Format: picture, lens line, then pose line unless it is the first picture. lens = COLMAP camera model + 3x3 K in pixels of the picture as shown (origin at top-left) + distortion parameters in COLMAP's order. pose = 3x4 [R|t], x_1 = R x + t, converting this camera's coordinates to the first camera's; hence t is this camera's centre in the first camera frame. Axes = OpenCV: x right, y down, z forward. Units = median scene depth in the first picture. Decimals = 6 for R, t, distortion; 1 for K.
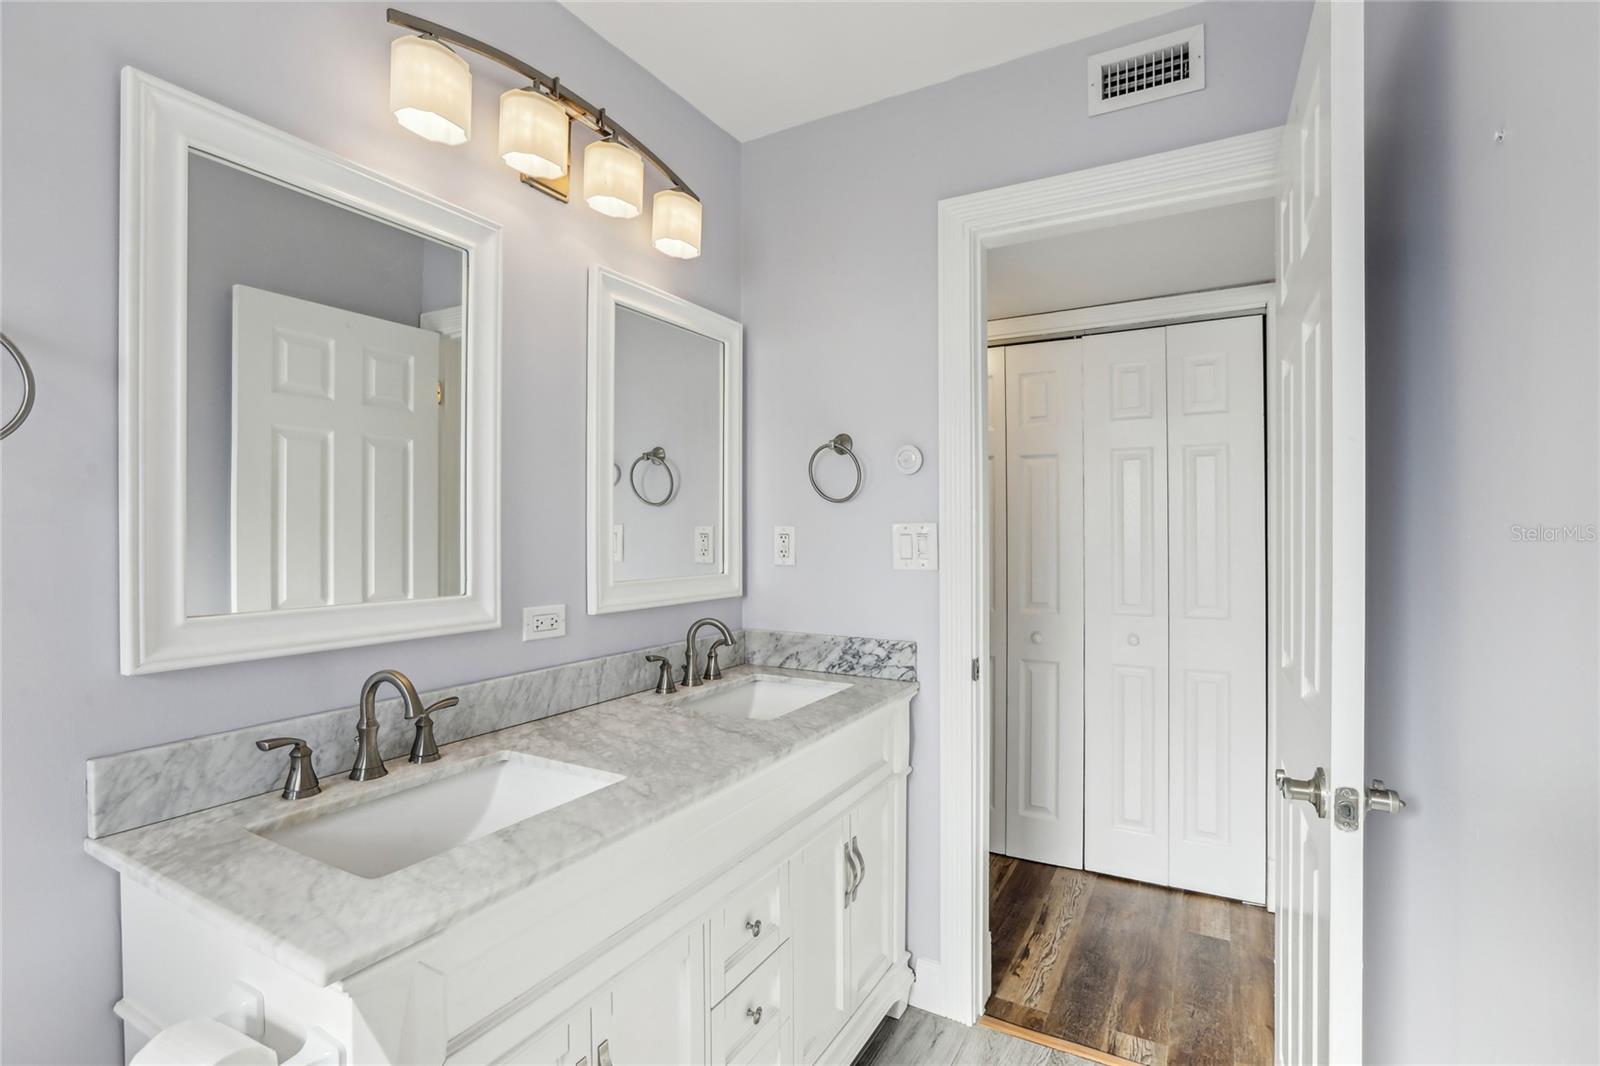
lens RADIAL K [[754.2, 0, 814.2], [0, 754.2, 533.7], [0, 0, 1]] dist [-0.049547, 0.020405]
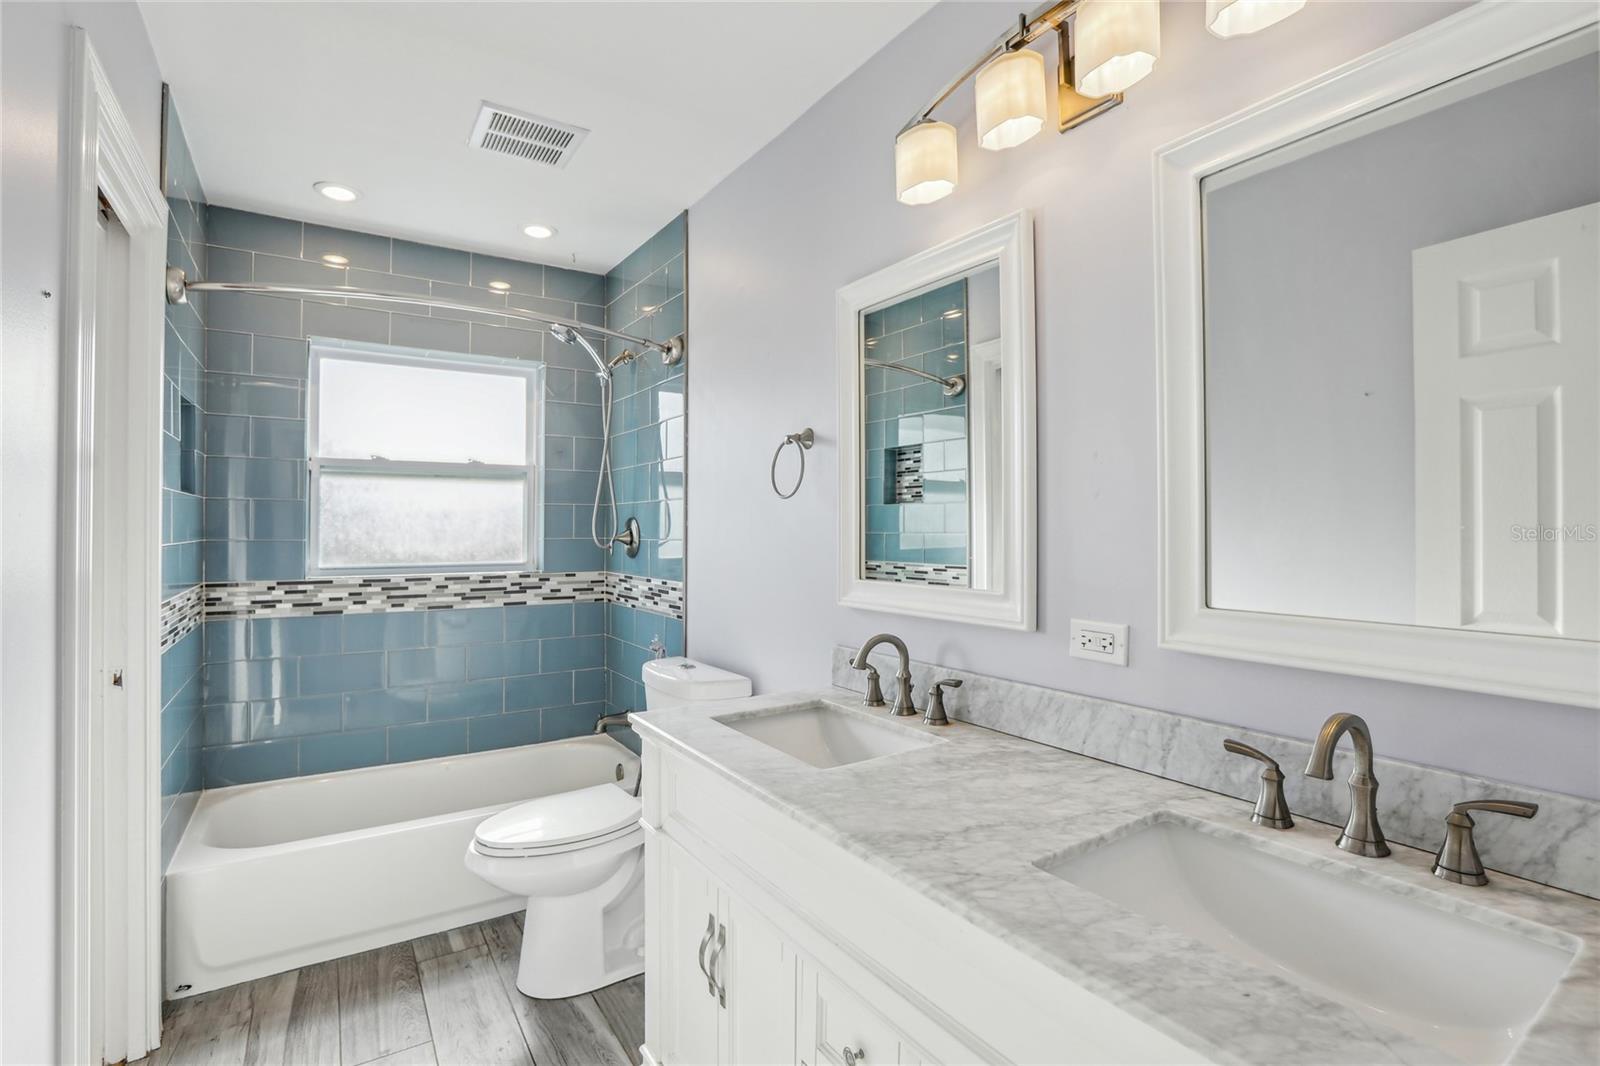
lens RADIAL K [[754.2, 0, 784.5], [0, 754.2, 507.9], [0, 0, 1]] dist [-0.049547, 0.020405]
pose [[-0.472803, -0.018912, -0.880965, 0.565019], [0.001312, 0.999753, -0.022166, -0.010340], [0.881167, -0.011636, -0.472662, 1.178245]]
